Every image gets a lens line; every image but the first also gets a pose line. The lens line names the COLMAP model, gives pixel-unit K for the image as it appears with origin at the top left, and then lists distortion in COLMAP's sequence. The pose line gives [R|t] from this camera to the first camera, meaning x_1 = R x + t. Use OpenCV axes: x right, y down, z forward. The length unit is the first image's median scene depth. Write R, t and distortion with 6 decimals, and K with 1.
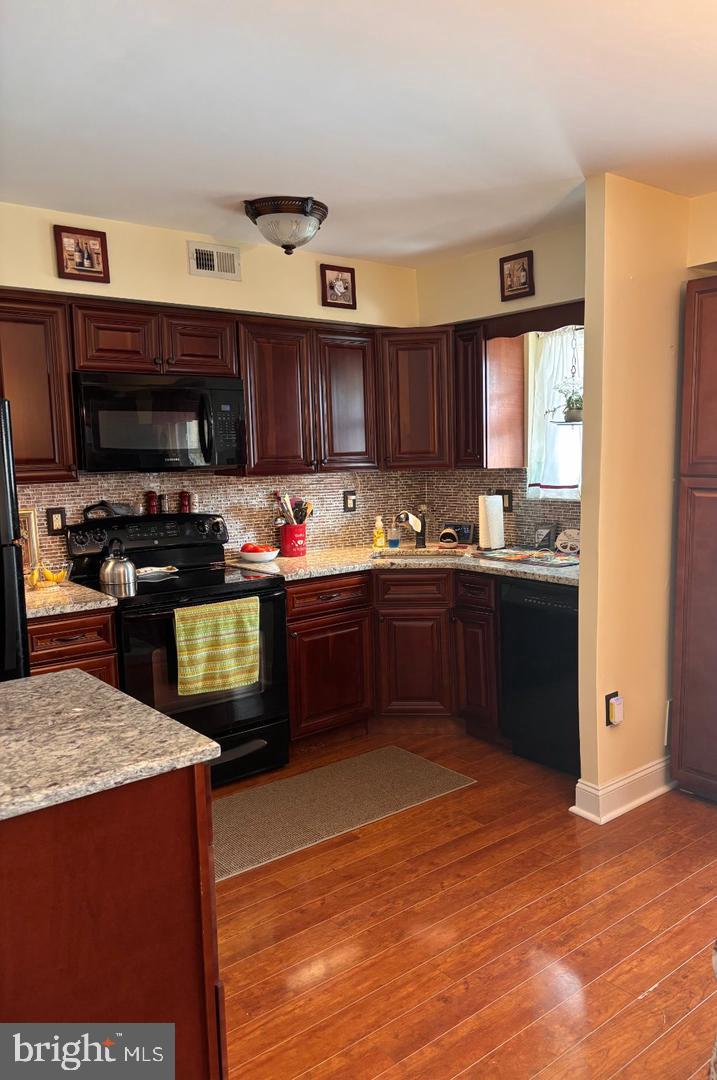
lens RADIAL K [[803.7, 0, 360.4], [0, 803.7, 539.7], [0, 0, 1]] dist [0.028224, -0.010381]
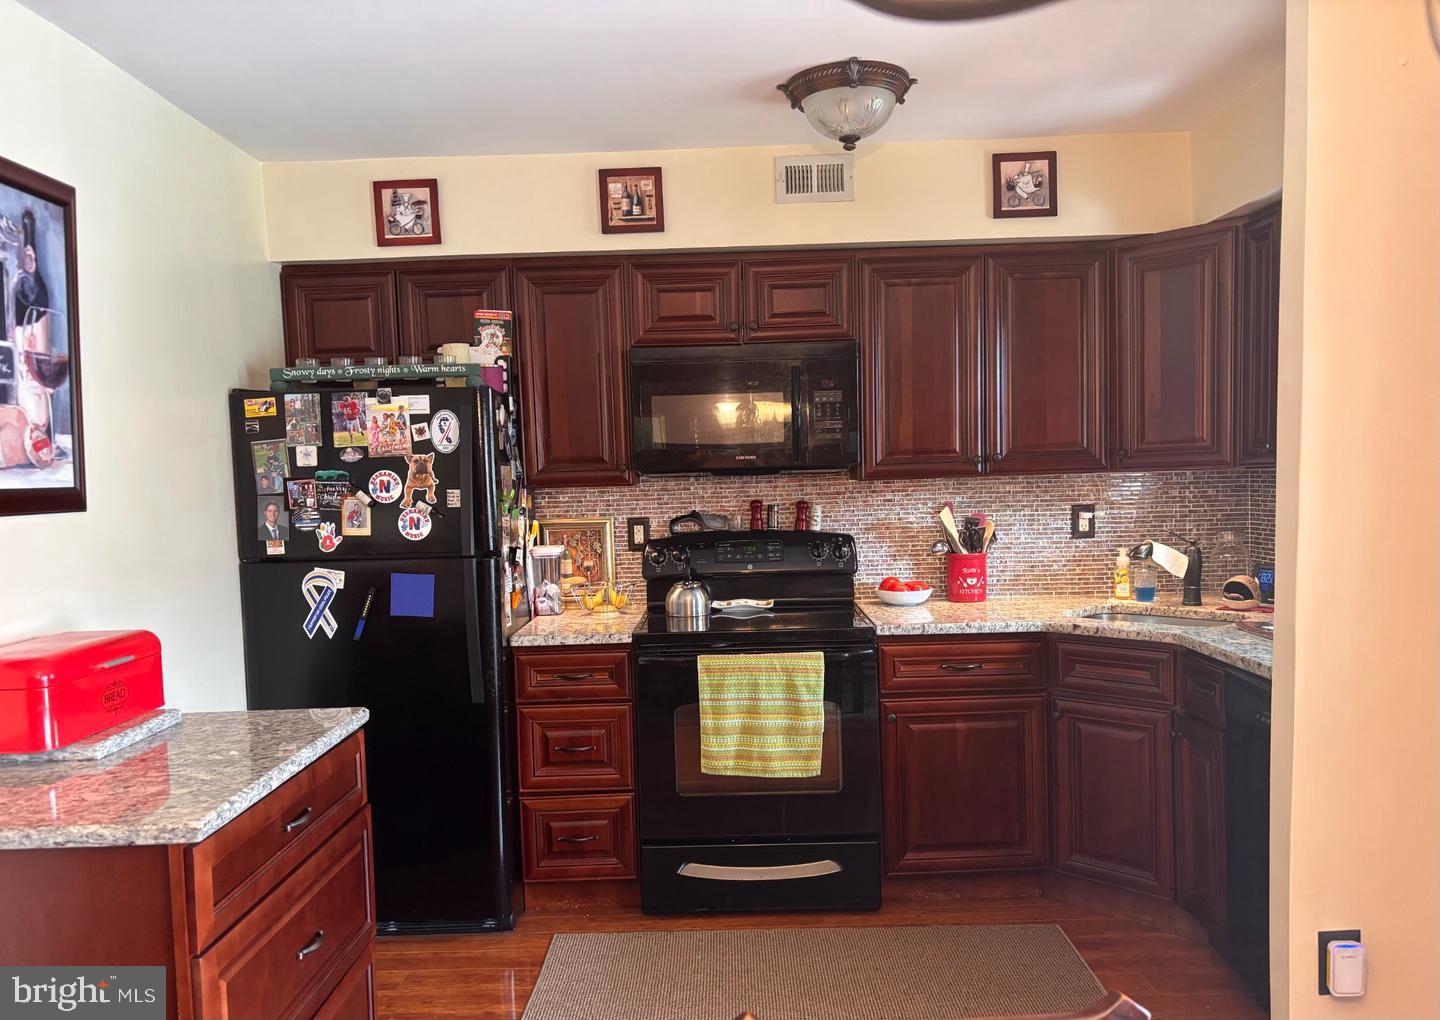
lens RADIAL K [[1043.5, 0, 720.5], [0, 1043.5, 550.3], [0, 0, 1]] dist [0.054018, -0.044140]
pose [[0.782029, 0.048659, -0.621340, 0.335992], [-0.059960, 0.998197, 0.002705, -0.013611], [0.620351, 0.035141, 0.783537, 0.221267]]
